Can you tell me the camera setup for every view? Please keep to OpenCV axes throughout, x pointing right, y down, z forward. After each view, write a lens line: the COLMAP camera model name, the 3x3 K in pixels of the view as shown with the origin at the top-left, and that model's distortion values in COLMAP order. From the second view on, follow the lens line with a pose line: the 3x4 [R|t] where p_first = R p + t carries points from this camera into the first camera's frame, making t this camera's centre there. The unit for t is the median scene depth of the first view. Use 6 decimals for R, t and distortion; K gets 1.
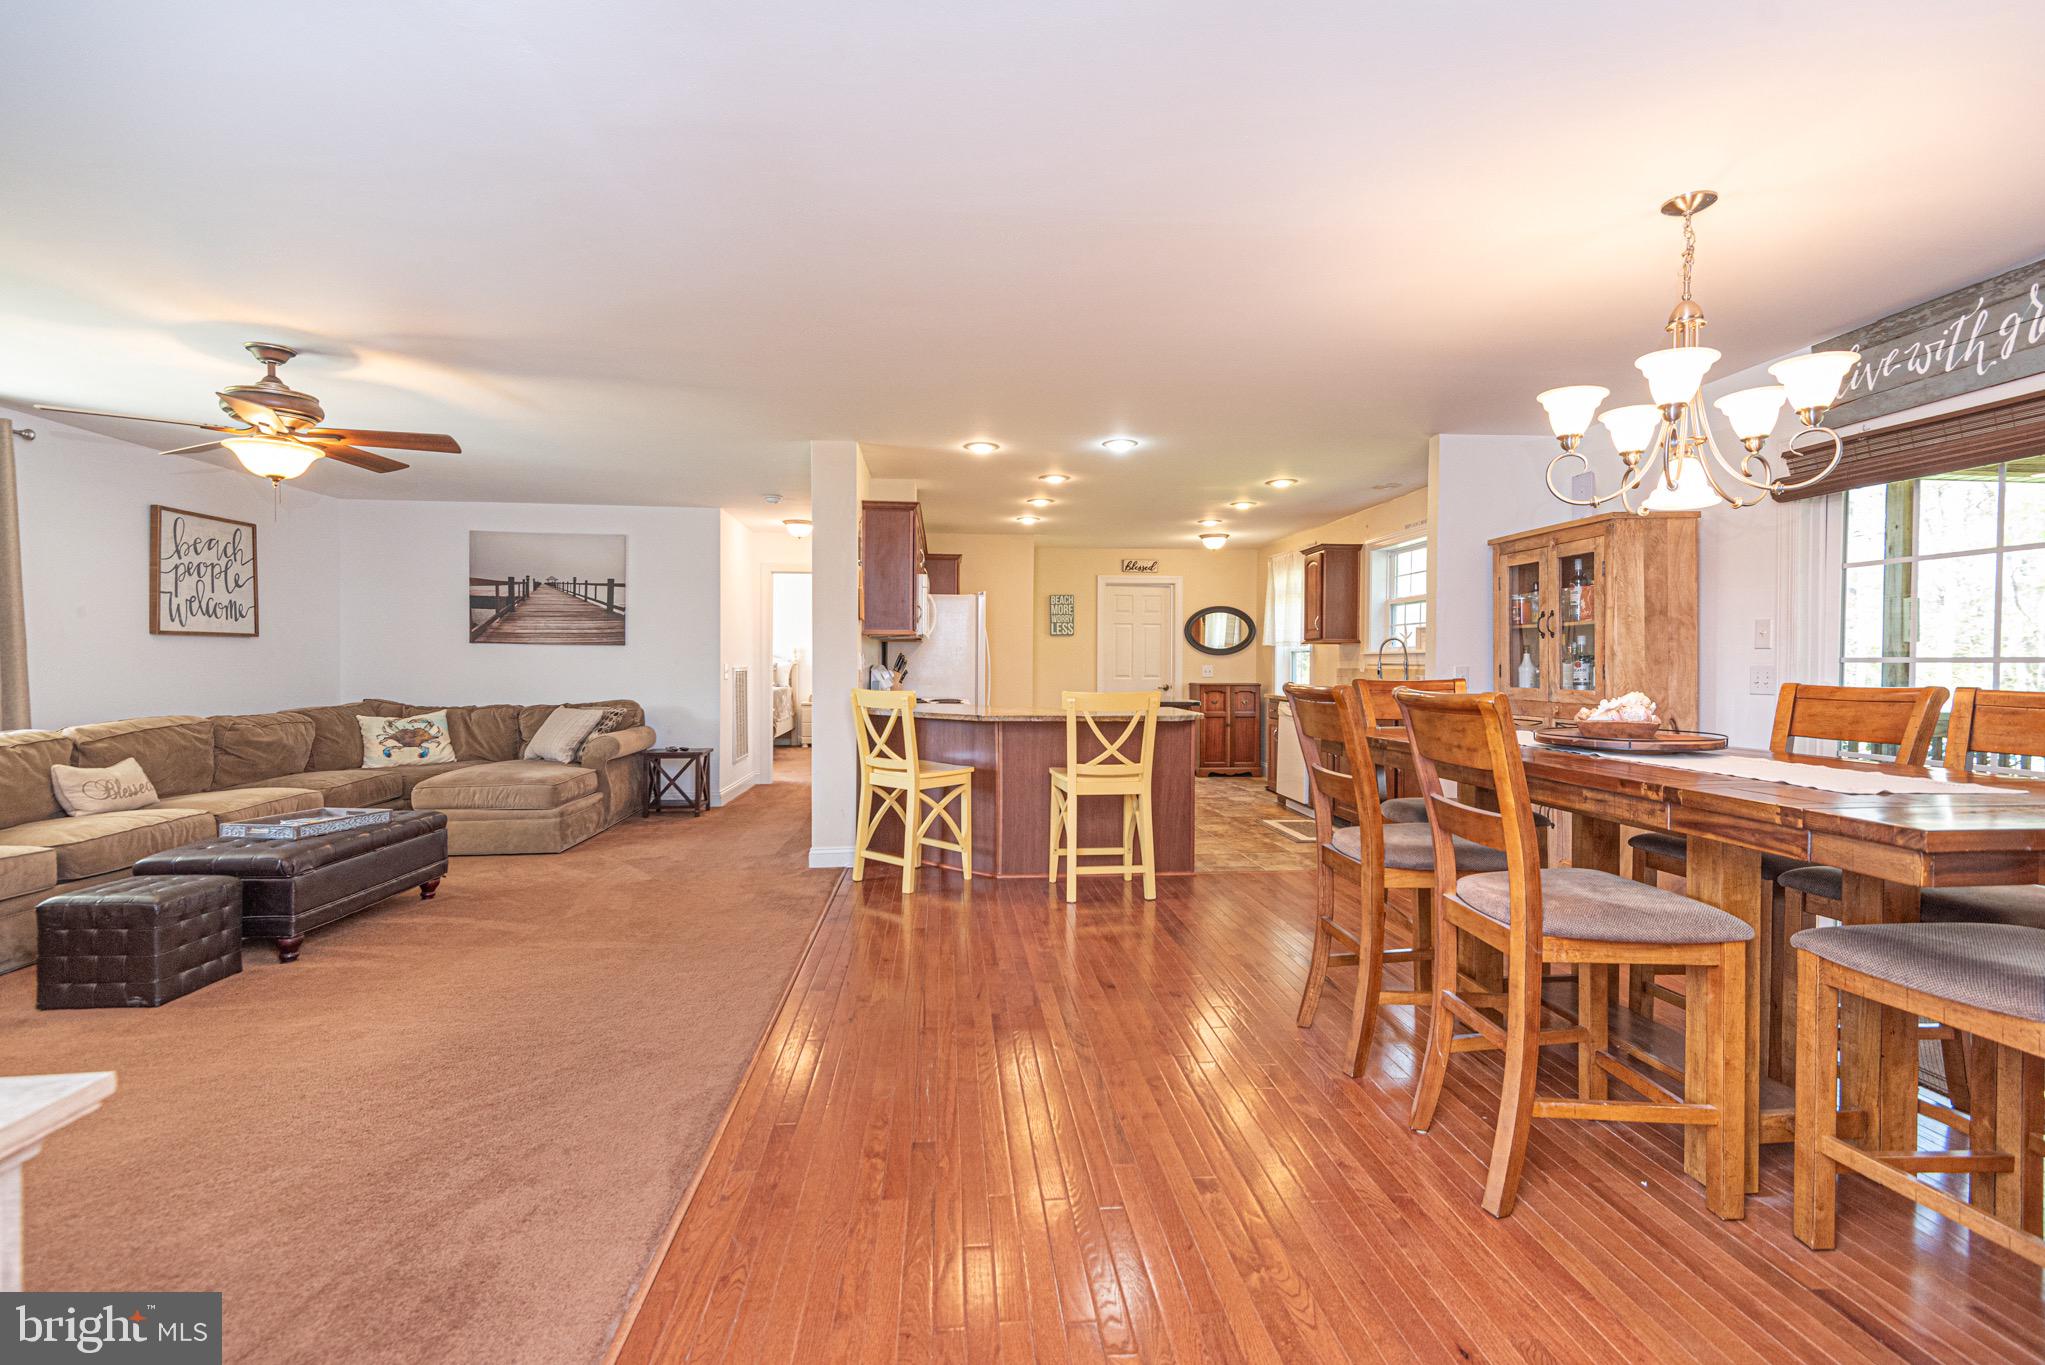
lens RADIAL K [[943.3, 0, 1027.2], [0, 943.3, 689.6], [0, 0, 1]] dist [-0.002088, -0.000929]
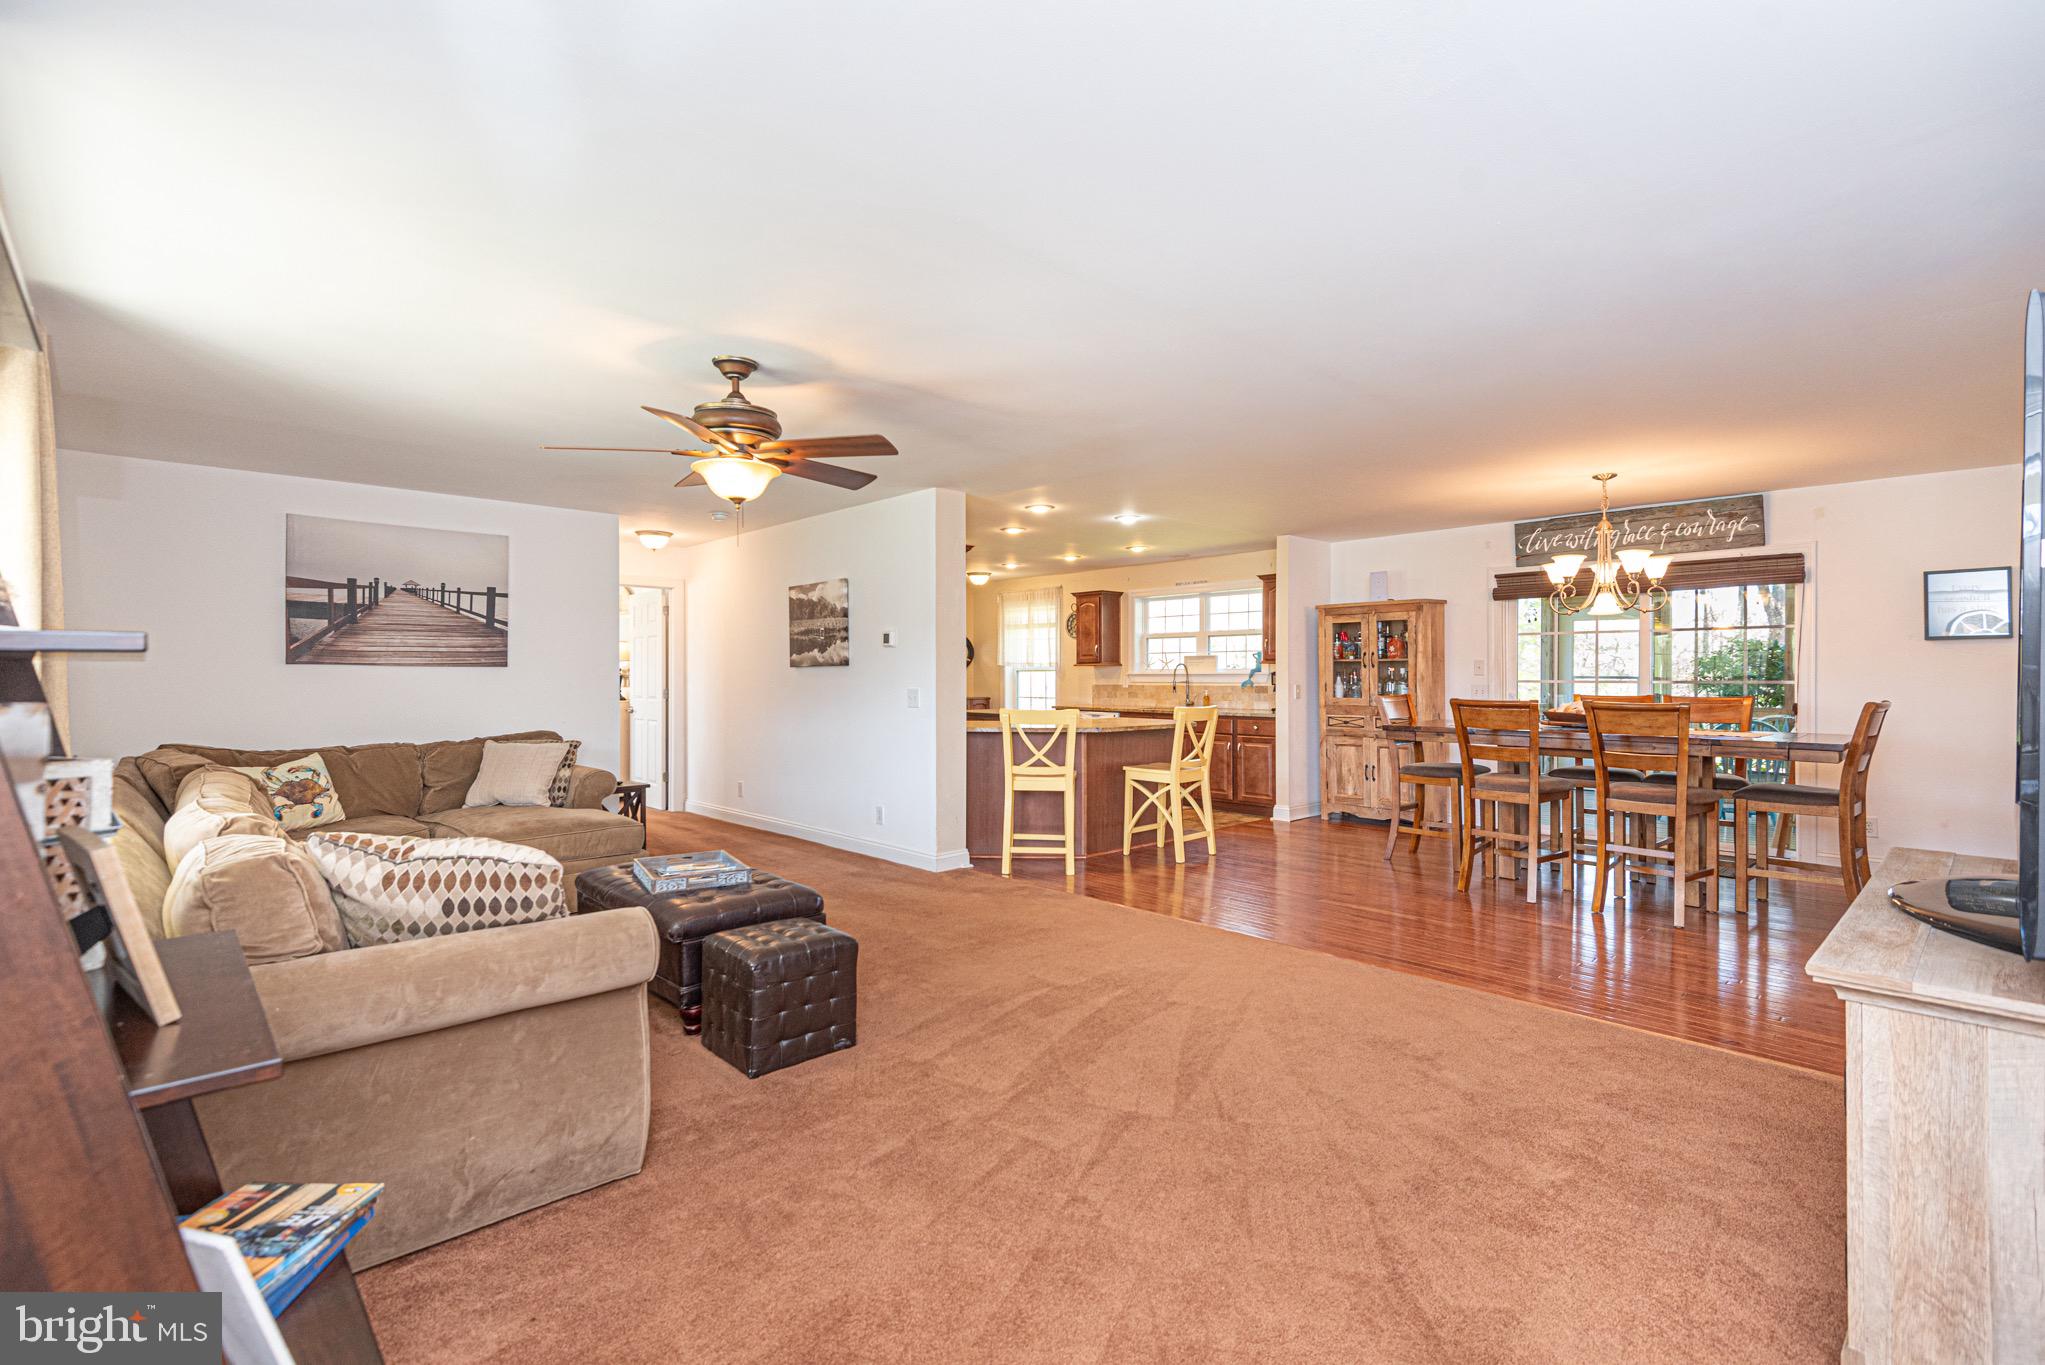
lens RADIAL K [[943.3, 0, 1037.3], [0, 943.3, 681.8], [0, 0, 1]] dist [-0.002088, -0.000929]
pose [[0.778805, -0.007490, 0.627221, -0.664055], [0.020132, 0.999712, -0.013060, -0.014781], [-0.626943, 0.022798, 0.778732, 0.051555]]
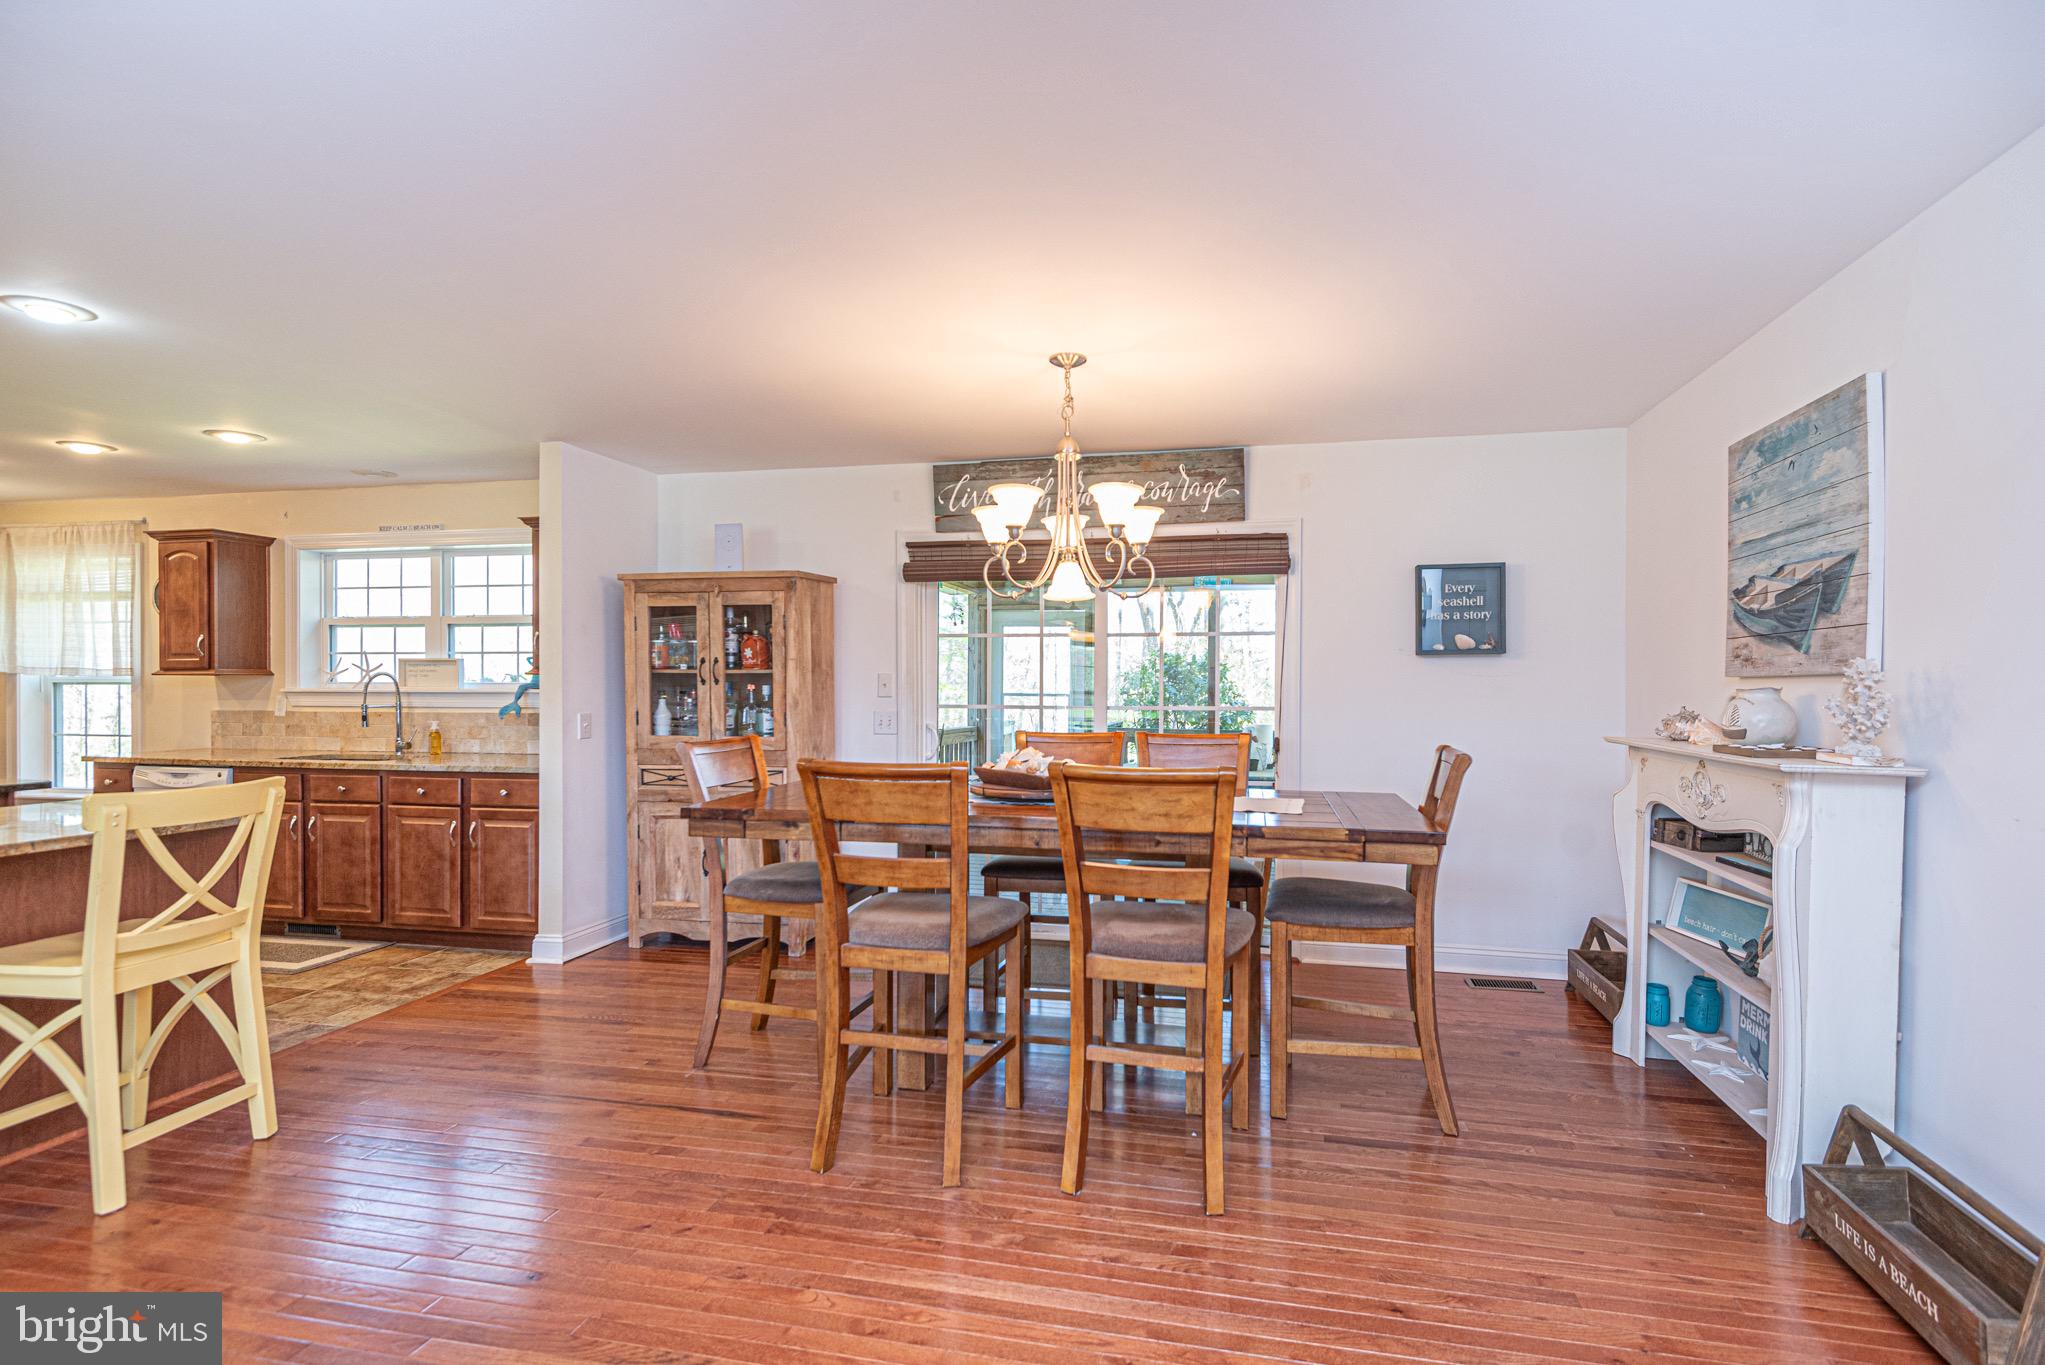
lens RADIAL K [[943.3, 0, 1076.4], [0, 943.3, 693.4], [0, 0, 1]] dist [-0.002088, -0.000929]
pose [[0.281994, -0.009728, 0.959367, -0.202011], [0.023268, 0.999724, 0.003297, -0.028421], [-0.959134, 0.021393, 0.282143, 0.250061]]
